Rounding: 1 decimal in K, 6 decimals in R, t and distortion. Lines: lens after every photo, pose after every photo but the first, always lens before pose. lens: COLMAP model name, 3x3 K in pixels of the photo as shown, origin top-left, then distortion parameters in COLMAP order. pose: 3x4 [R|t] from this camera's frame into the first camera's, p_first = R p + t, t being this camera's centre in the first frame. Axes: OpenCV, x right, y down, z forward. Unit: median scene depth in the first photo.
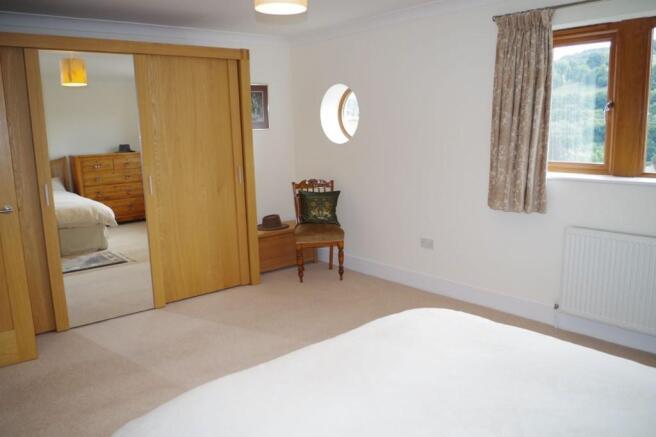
lens RADIAL K [[509.4, 0, 325.8], [0, 509.4, 196.7], [0, 0, 1]] dist [0.007707, 0.005166]
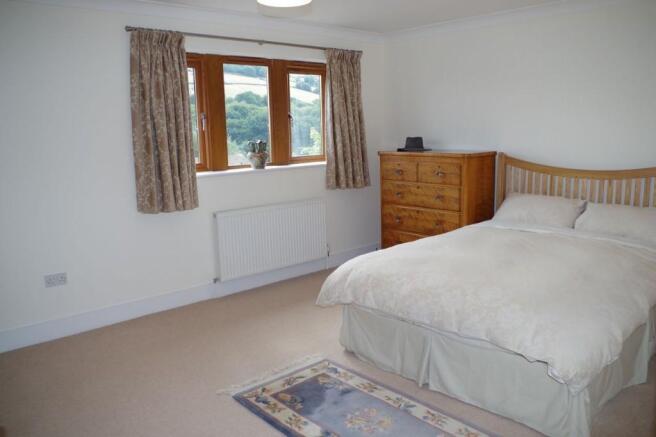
lens RADIAL K [[518.5, 0, 335.6], [0, 518.5, 220.3], [0, 0, 1]] dist [-0.092653, 0.050358]
pose [[-0.000249, -0.156395, 0.987695, -0.723275], [0.159024, 0.975120, 0.154444, -0.068385], [-0.987275, 0.157106, 0.024628, 0.638748]]
